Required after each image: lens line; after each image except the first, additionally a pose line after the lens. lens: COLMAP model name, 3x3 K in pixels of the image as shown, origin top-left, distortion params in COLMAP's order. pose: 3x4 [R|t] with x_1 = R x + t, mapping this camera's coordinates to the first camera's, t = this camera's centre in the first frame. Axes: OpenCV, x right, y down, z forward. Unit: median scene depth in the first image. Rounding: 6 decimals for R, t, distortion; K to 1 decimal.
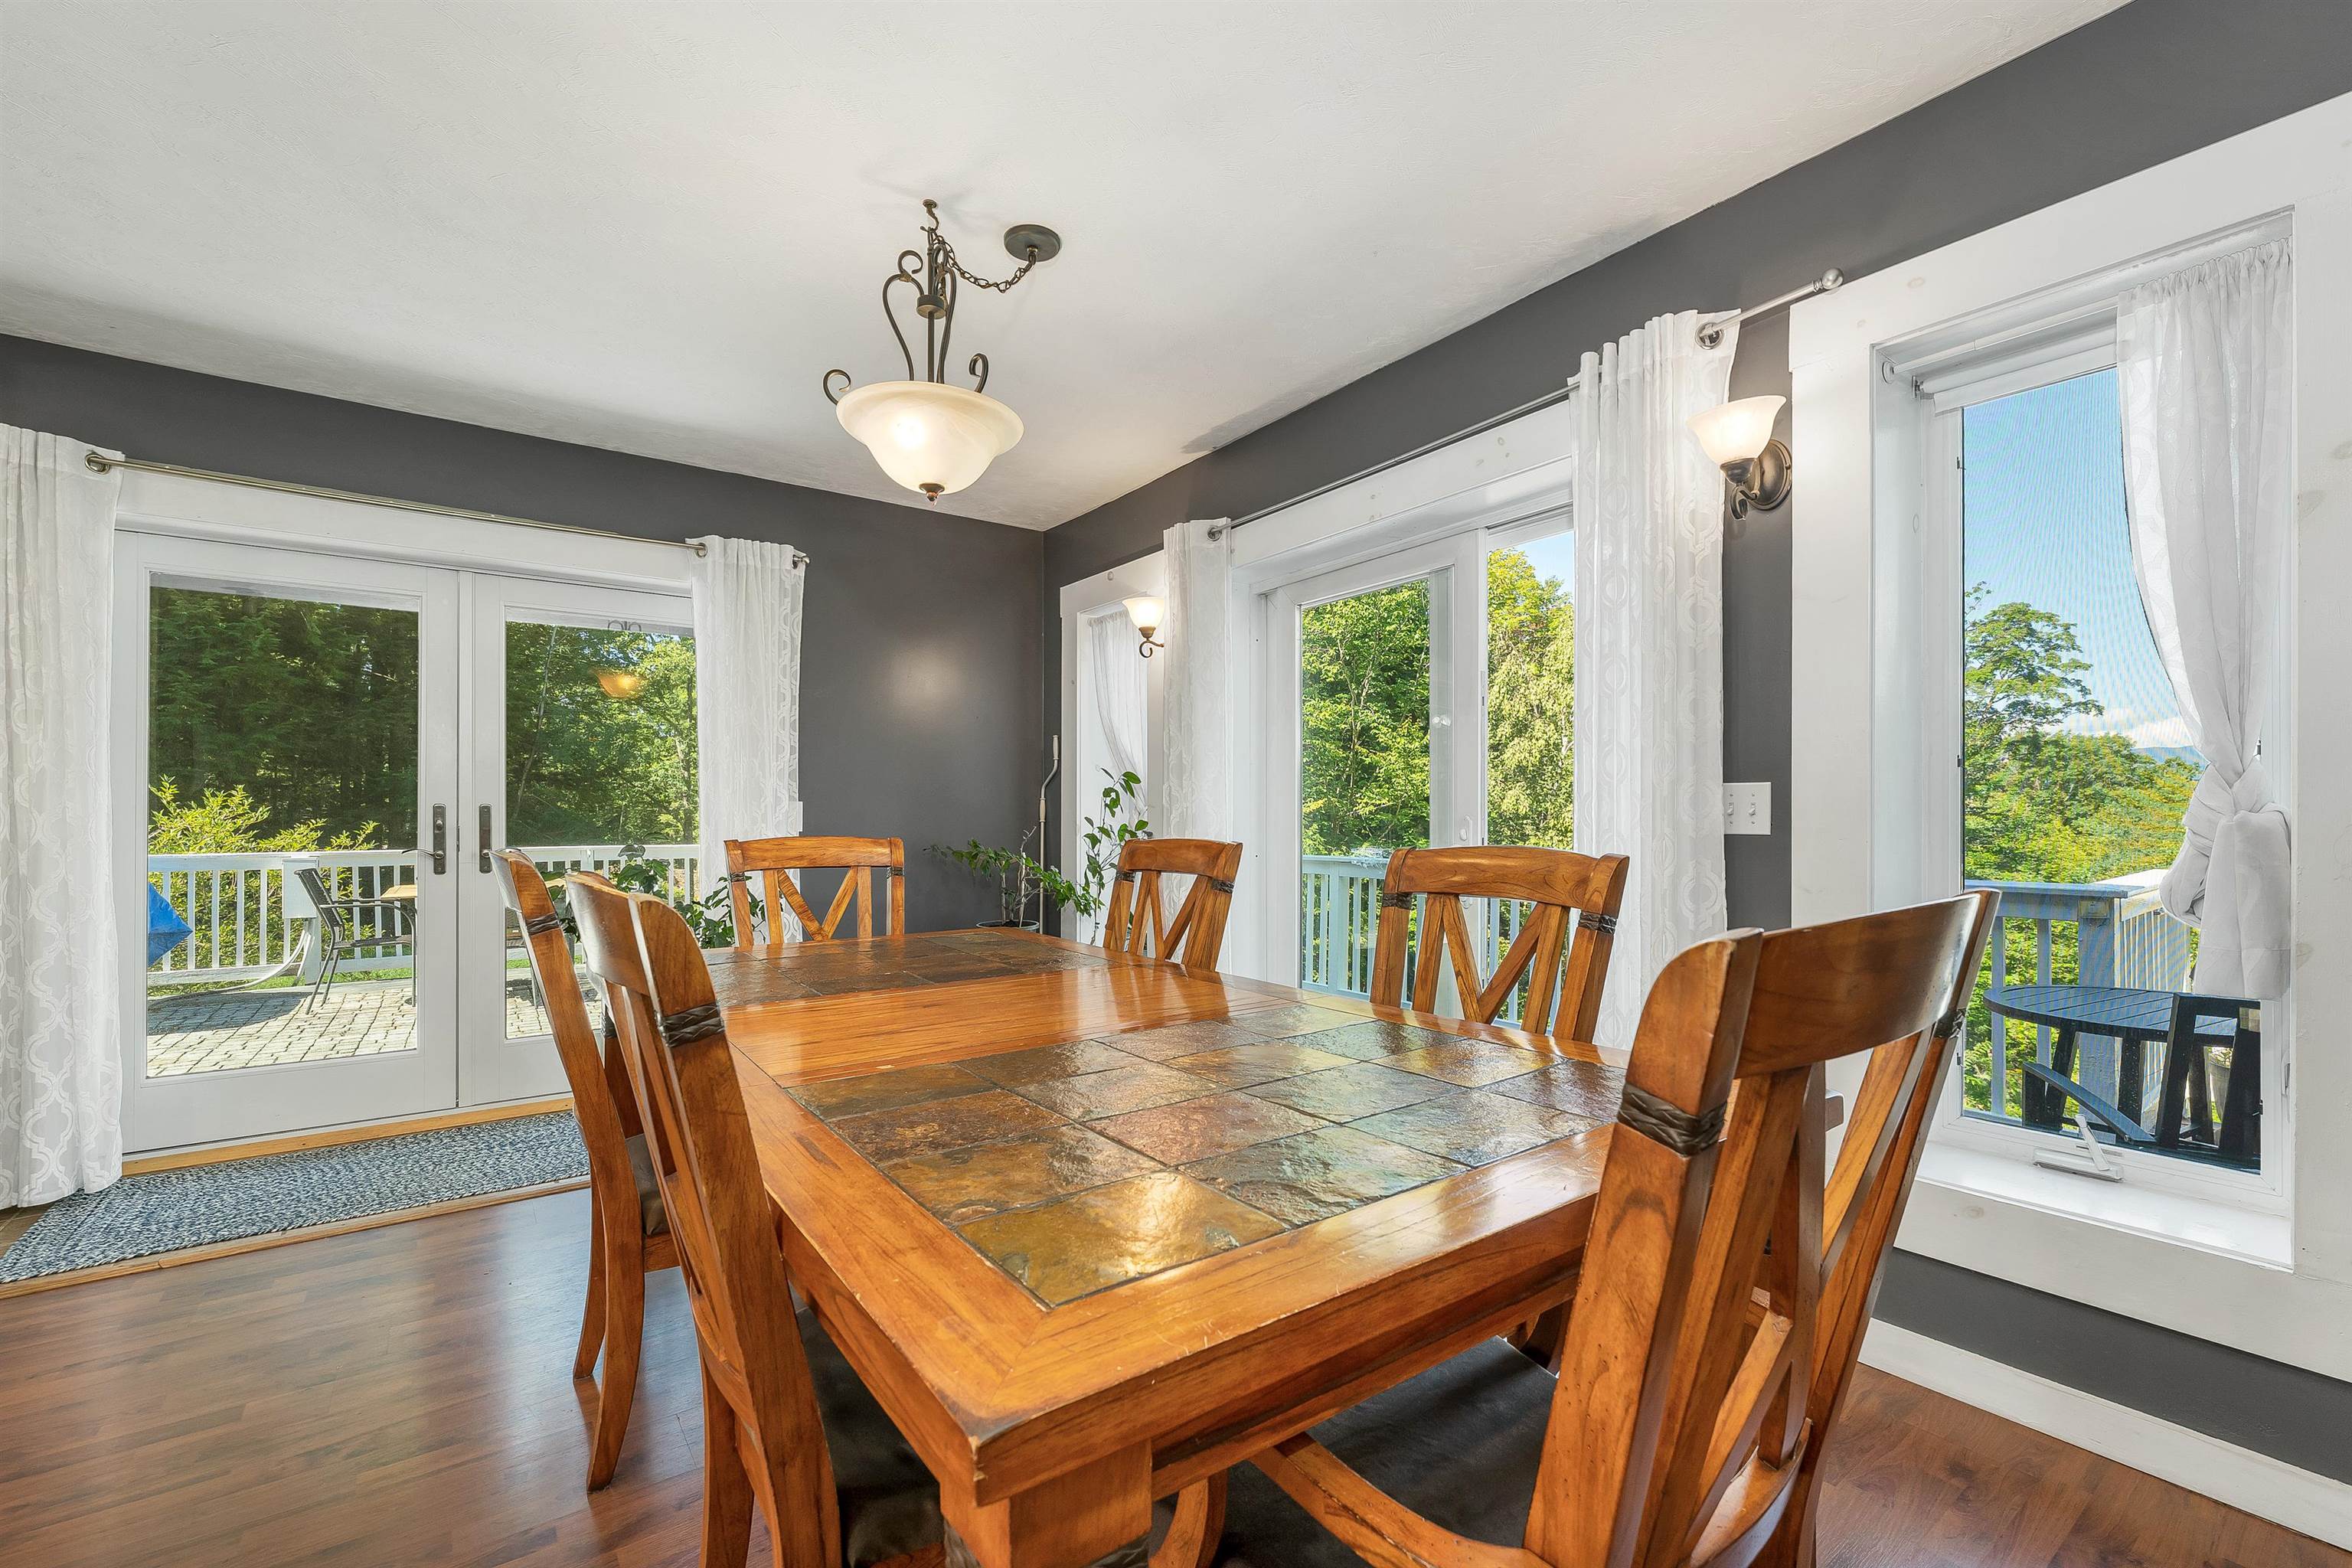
lens RADIAL K [[985.9, 0, 1180.1], [0, 985.9, 818.6], [0, 0, 1]] dist [-0.000077, -0.000033]
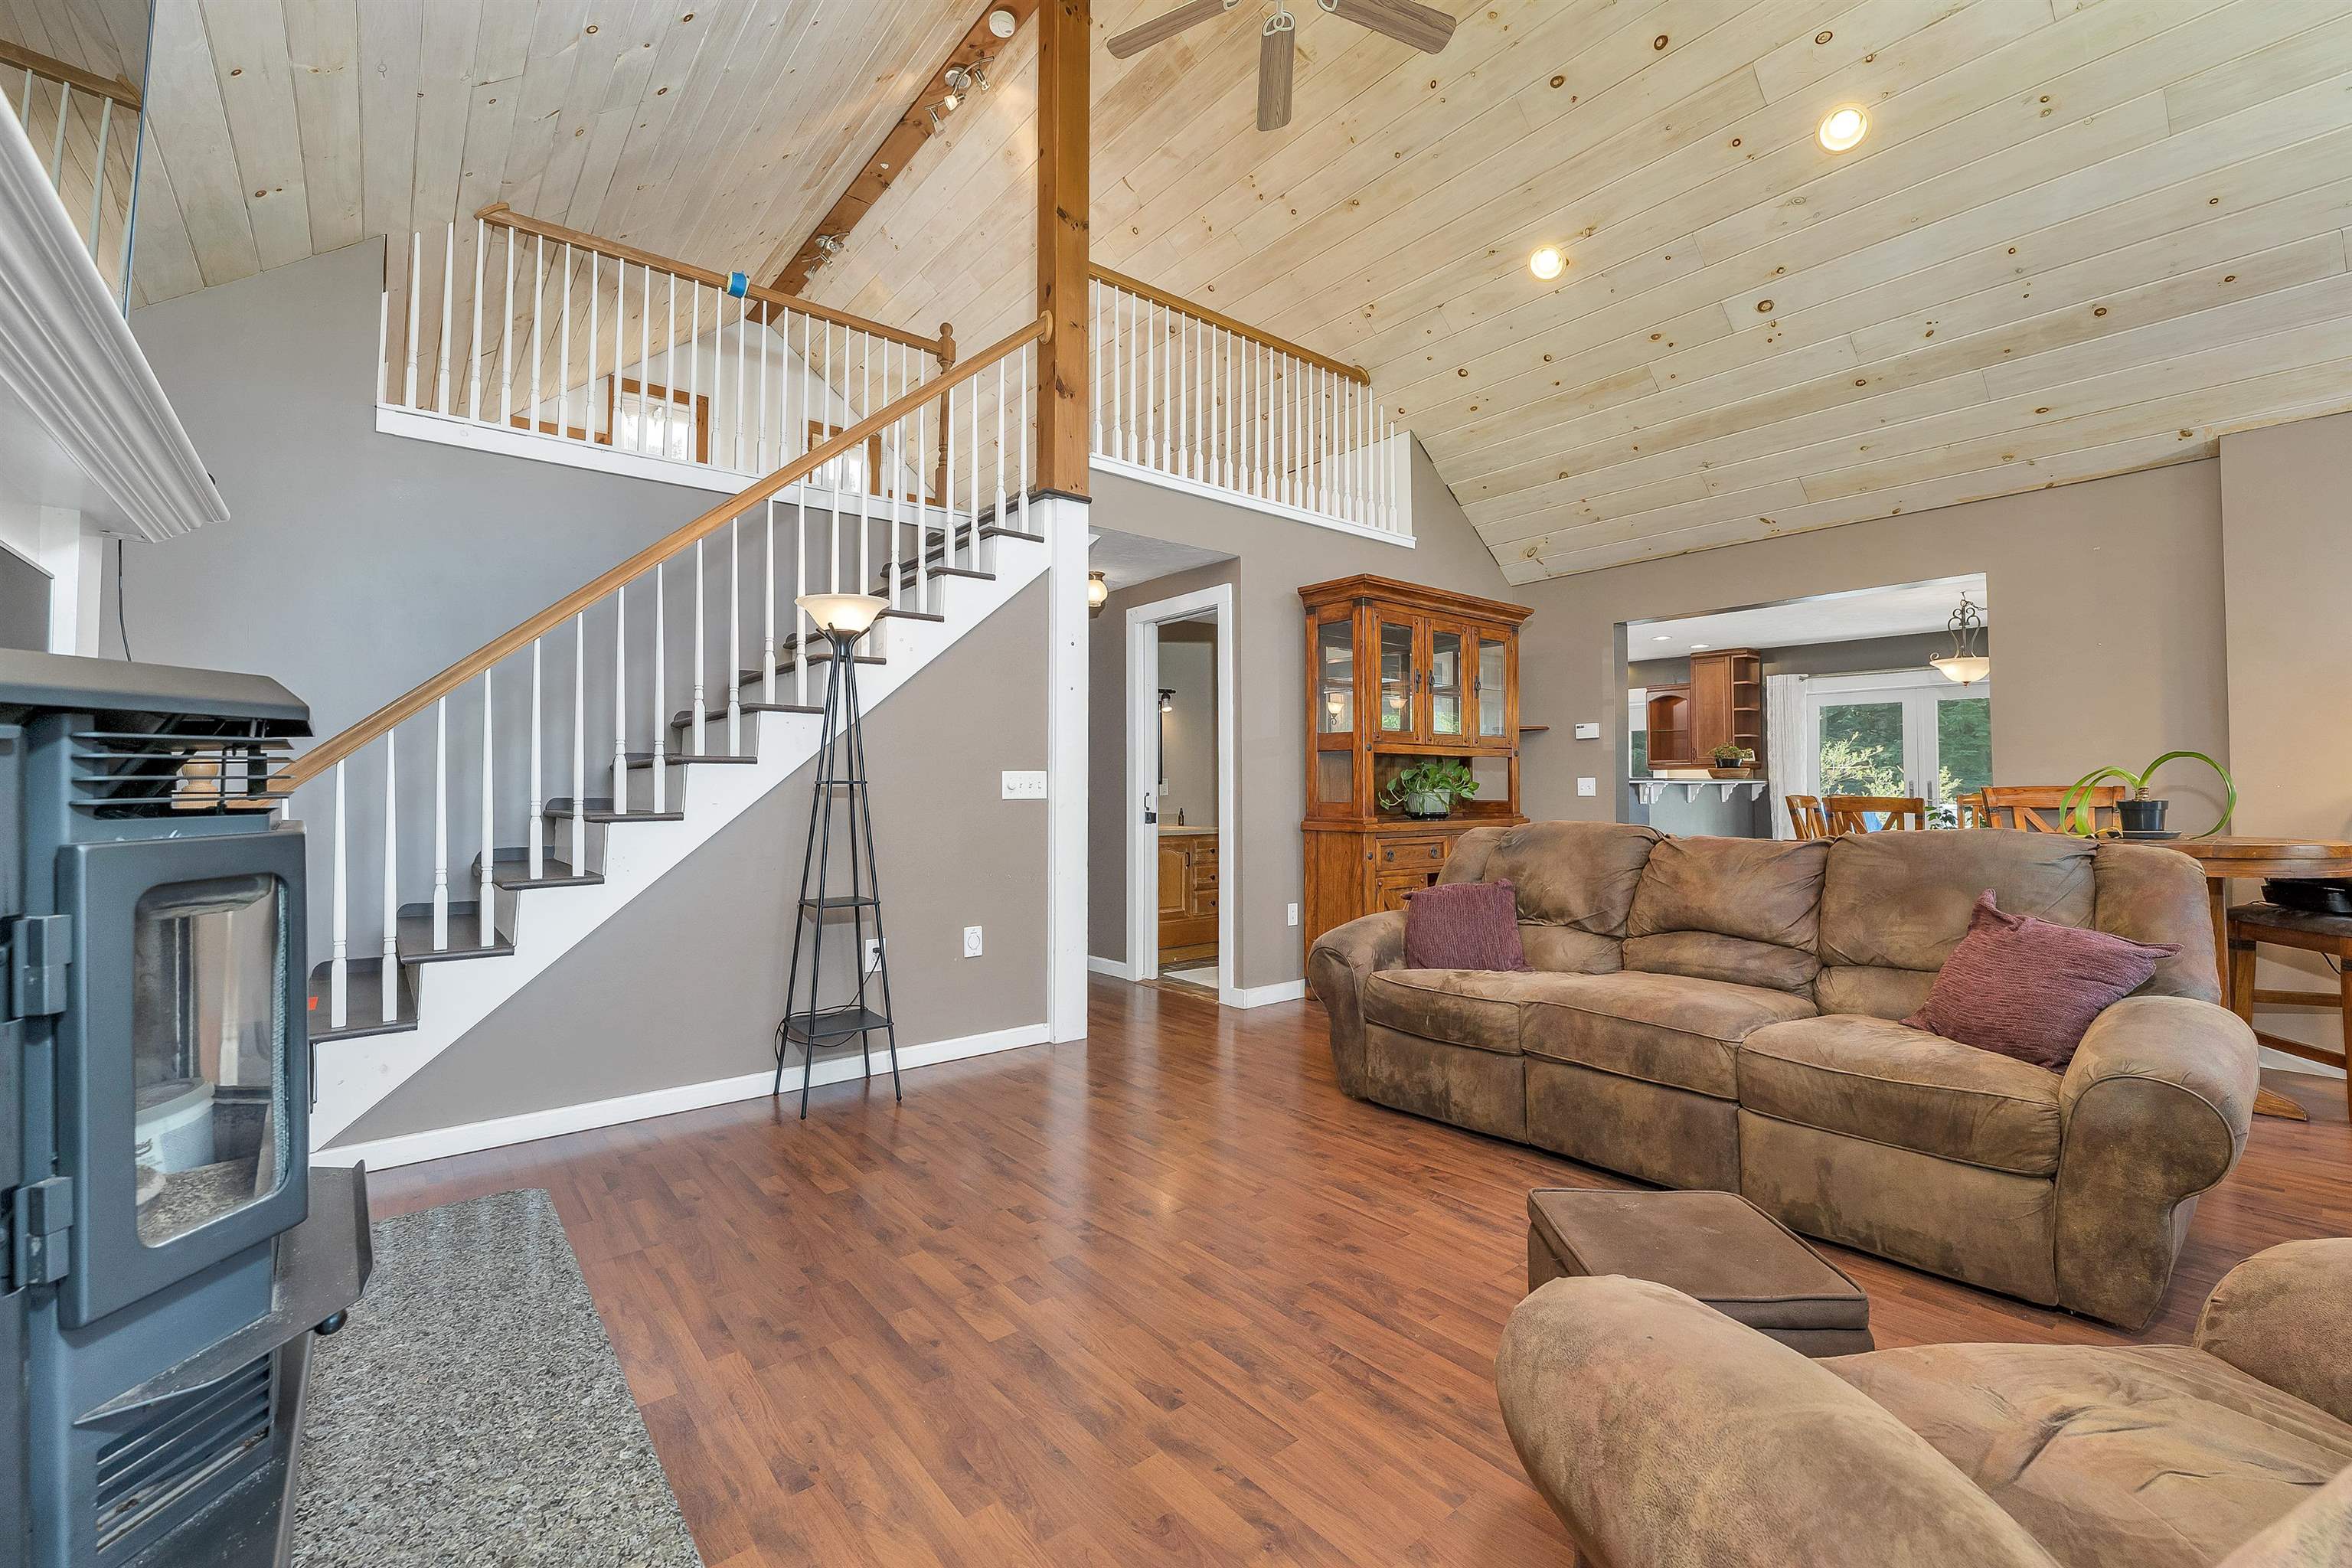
lens RADIAL K [[972.5, 0, 1164.7], [0, 972.5, 768.2], [0, 0, 1]] dist [-0.003034, -0.000113]
pose [[0.060275, -0.021550, -0.997949, 1.052059], [0.004304, 0.999763, -0.021329, 0.000810], [0.998173, -0.003009, 0.060354, -0.694895]]
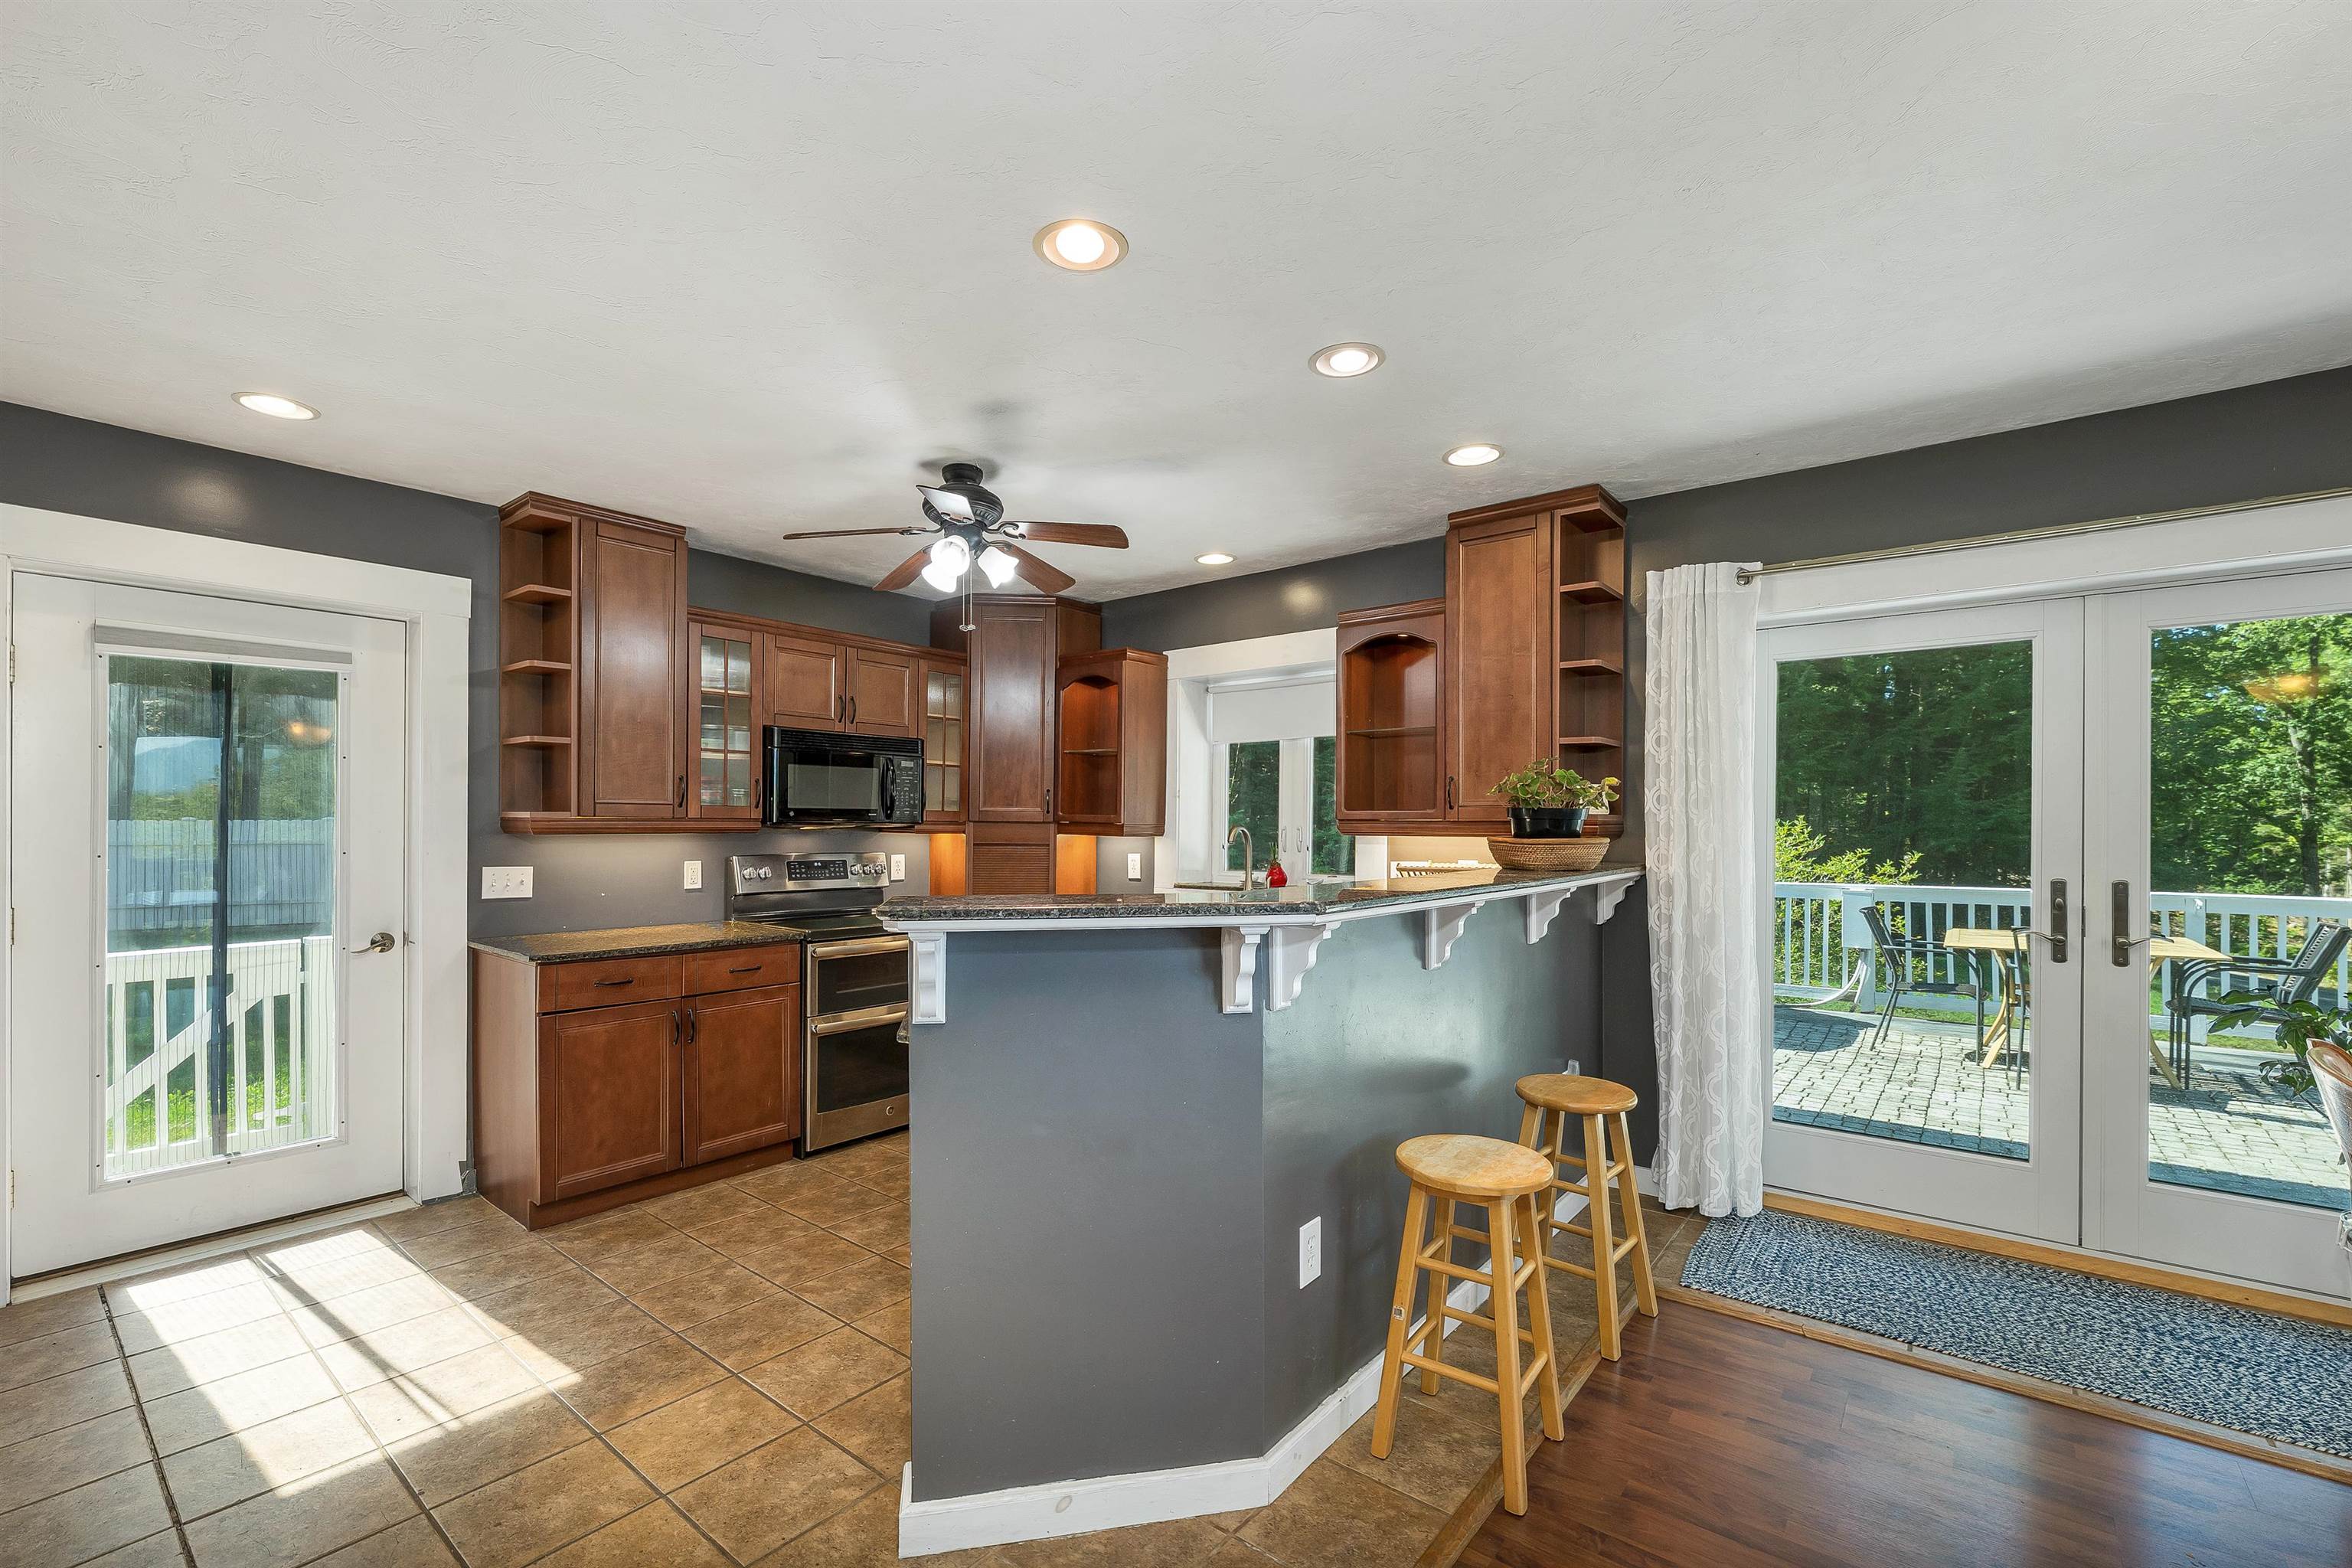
lens RADIAL K [[995.9, 0, 1165.6], [0, 995.9, 819.7], [0, 0, 1]] dist [0.001068, 0.000212]
pose [[0.254678, -0.003663, -0.967019, -0.079244], [-0.003671, 0.999982, -0.004754, -0.036917], [0.967019, 0.004760, 0.254660, 0.031189]]
